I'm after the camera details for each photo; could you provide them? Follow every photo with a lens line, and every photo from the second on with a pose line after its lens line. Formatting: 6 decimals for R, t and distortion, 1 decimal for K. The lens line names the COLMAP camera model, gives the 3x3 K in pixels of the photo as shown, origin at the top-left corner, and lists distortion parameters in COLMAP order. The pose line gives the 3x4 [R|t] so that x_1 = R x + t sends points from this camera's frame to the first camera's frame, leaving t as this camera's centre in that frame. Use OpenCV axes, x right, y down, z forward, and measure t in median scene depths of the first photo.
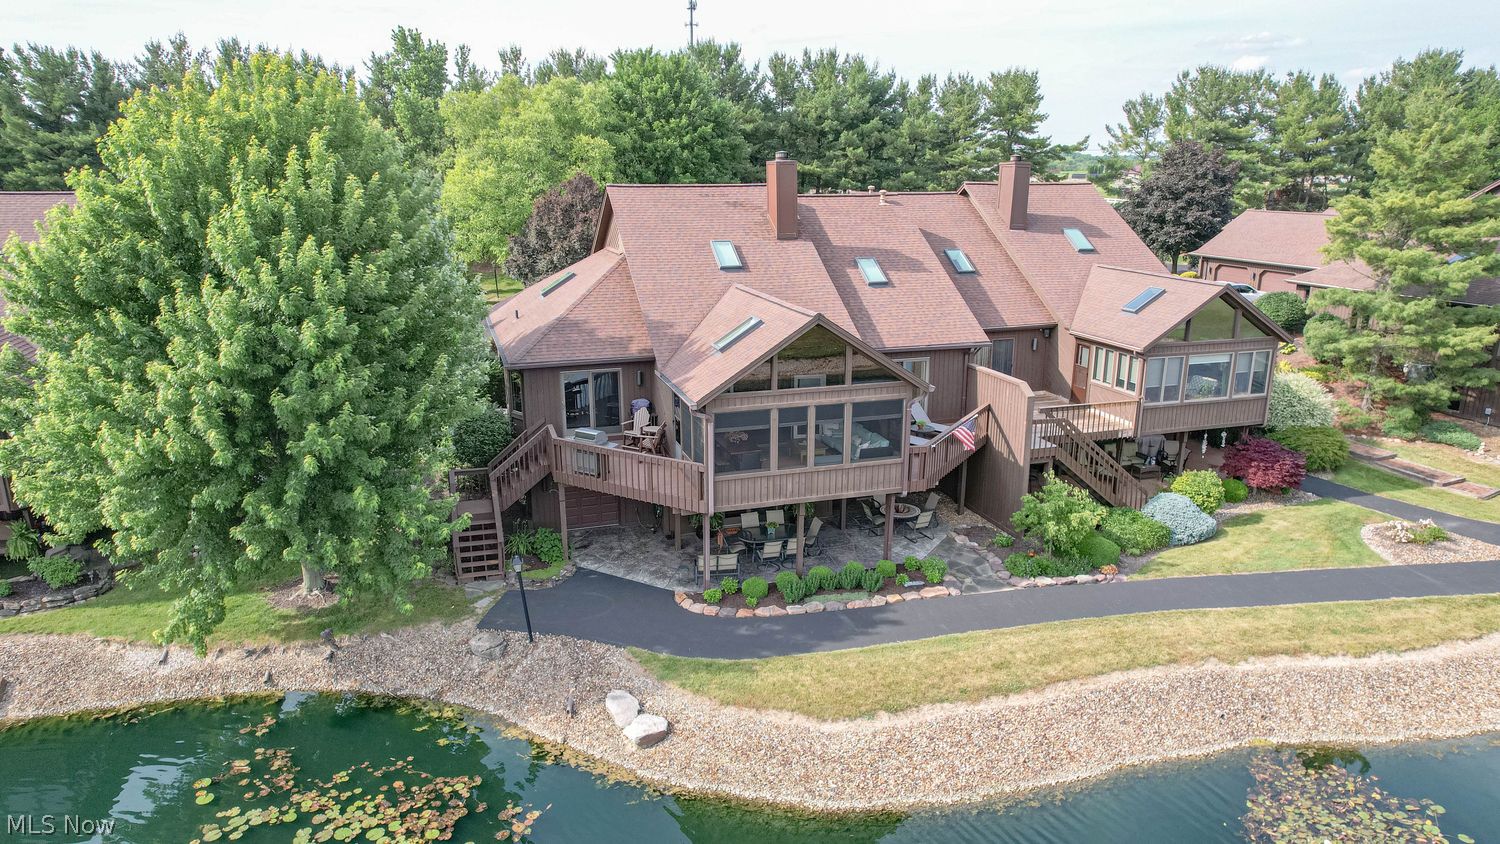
lens RADIAL K [[932.7, 0, 746.0], [0, 932.7, 424.5], [0, 0, 1]] dist [-0.050340, 0.029589]
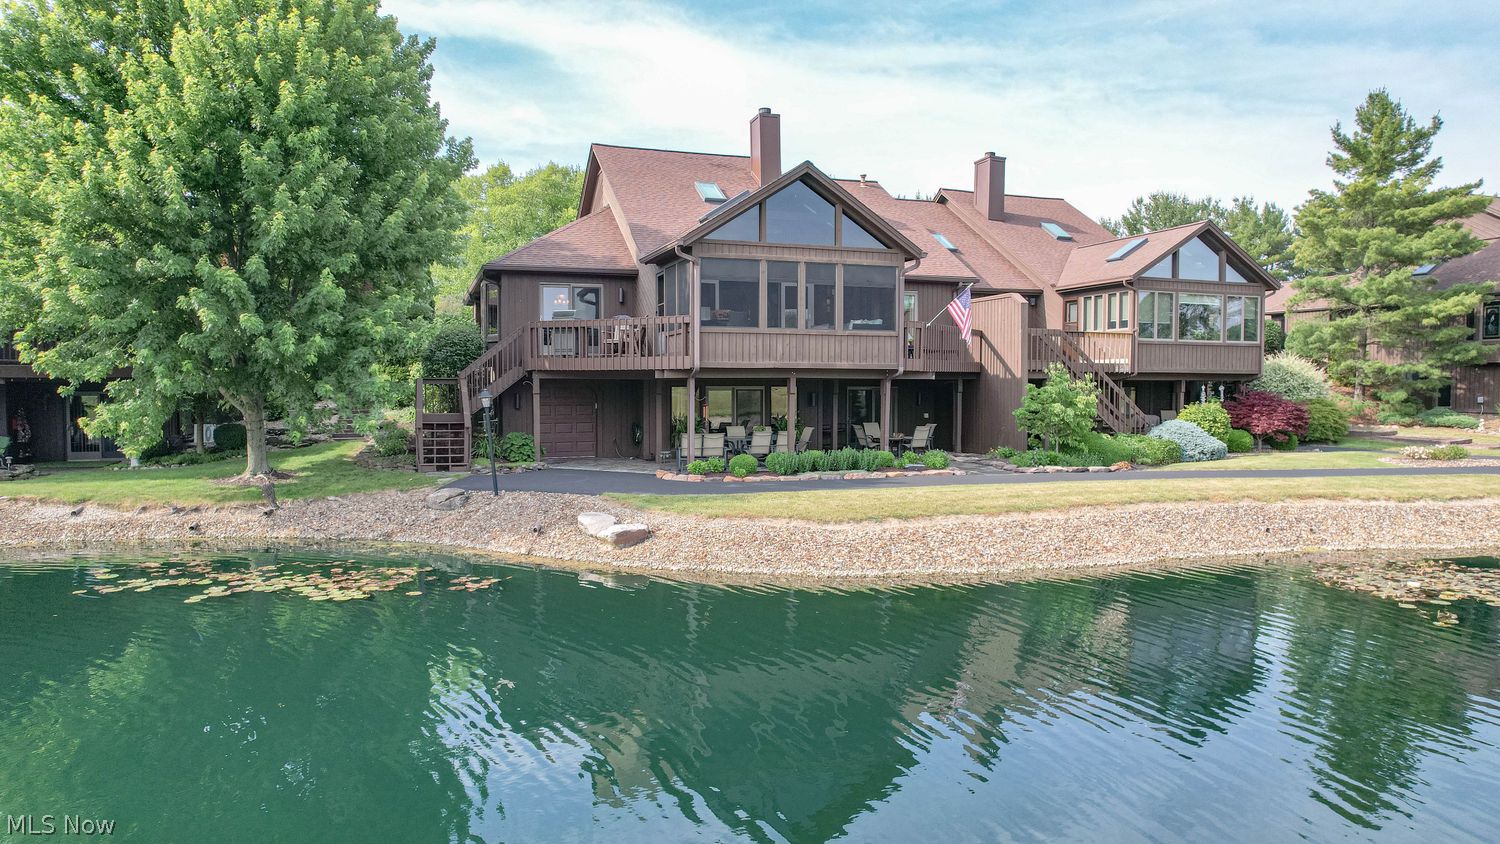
lens RADIAL K [[932.7, 0, 744.8], [0, 932.7, 430.7], [0, 0, 1]] dist [-0.050340, 0.029589]
pose [[0.999660, -0.001294, 0.026027, -0.011783], [0.006834, 0.976828, -0.213916, 0.308385], [-0.025147, 0.214021, 0.976505, 0.085566]]
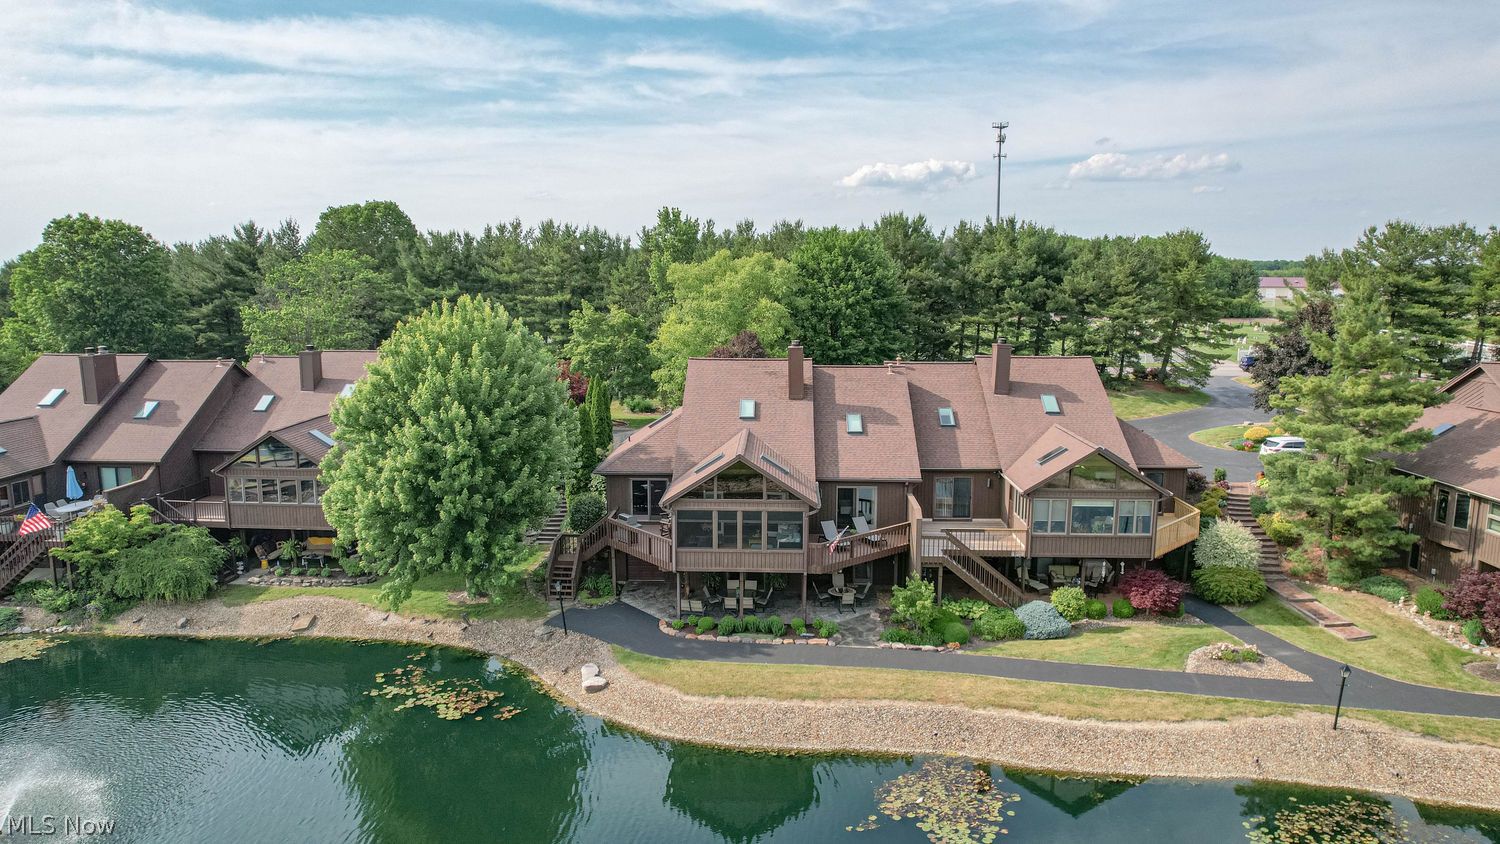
lens RADIAL K [[932.7, 0, 760.2], [0, 932.7, 417.0], [0, 0, 1]] dist [-0.050340, 0.029589]
pose [[0.943915, 0.050502, -0.326302, 0.539814], [-0.090259, 0.990060, -0.107866, -0.008468], [0.317611, 0.131268, 0.939091, -0.453759]]
